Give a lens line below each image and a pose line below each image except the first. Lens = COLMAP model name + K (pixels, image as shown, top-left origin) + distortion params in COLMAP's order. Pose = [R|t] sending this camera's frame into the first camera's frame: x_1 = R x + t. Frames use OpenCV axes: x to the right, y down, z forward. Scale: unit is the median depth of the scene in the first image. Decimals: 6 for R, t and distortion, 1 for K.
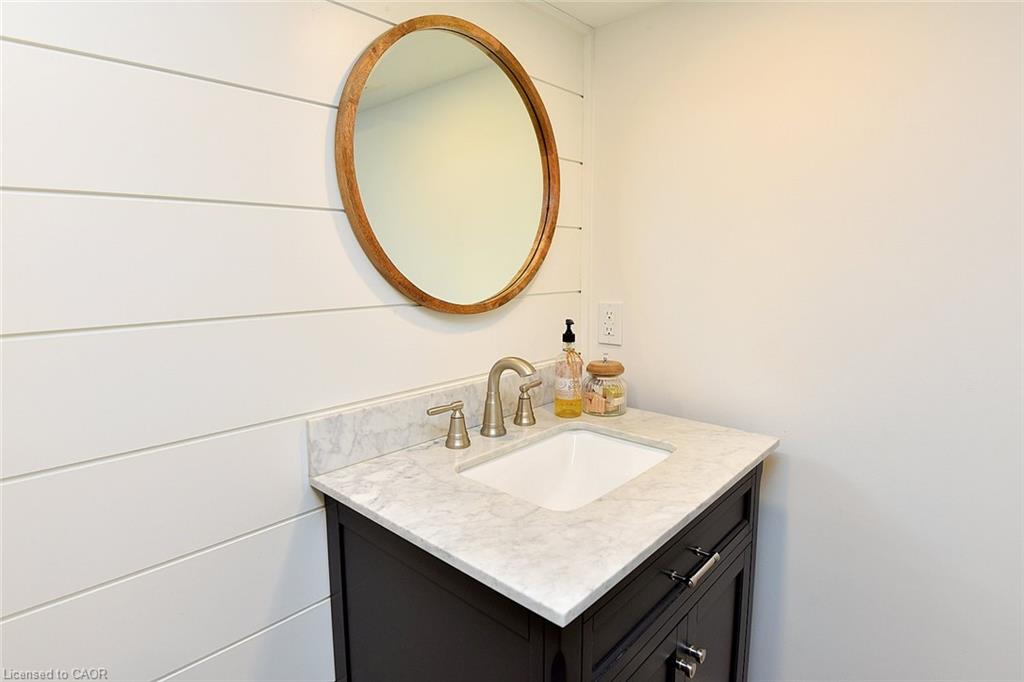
lens RADIAL K [[536.7, 0, 512.0], [0, 536.7, 341.0], [0, 0, 1]] dist [0.000778, 0.000030]
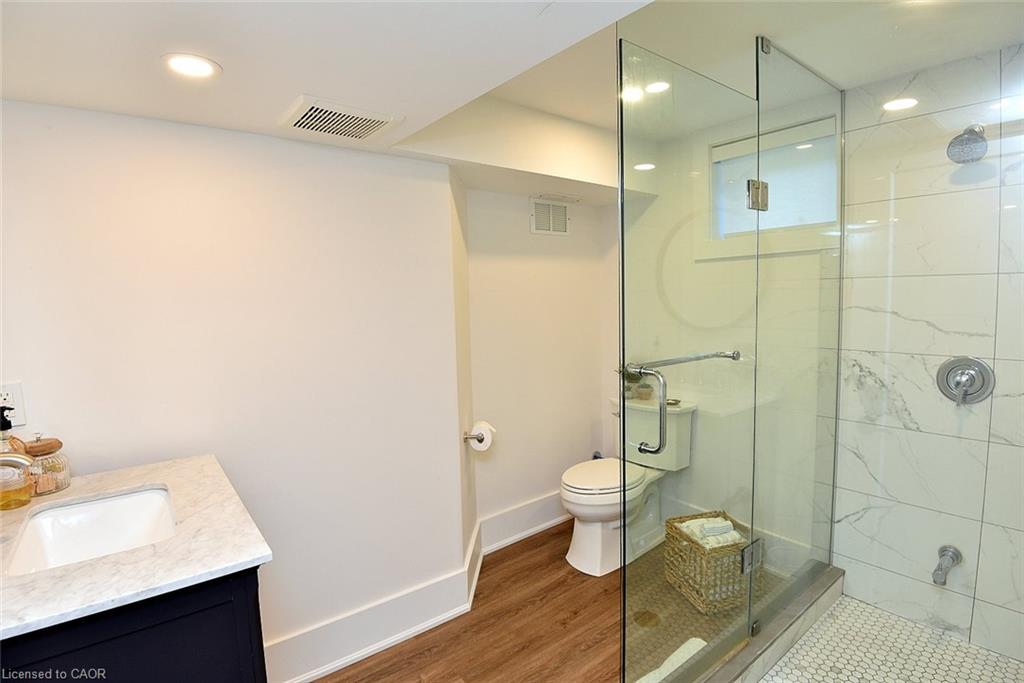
lens RADIAL K [[495.6, 0, 515.3], [0, 495.6, 337.8], [0, 0, 1]] dist [0.000201, -0.031745]
pose [[0.161412, -0.085843, 0.983147, -0.625328], [0.169411, 0.983832, 0.058090, -0.060799], [-0.972238, 0.157180, 0.173345, -0.065420]]
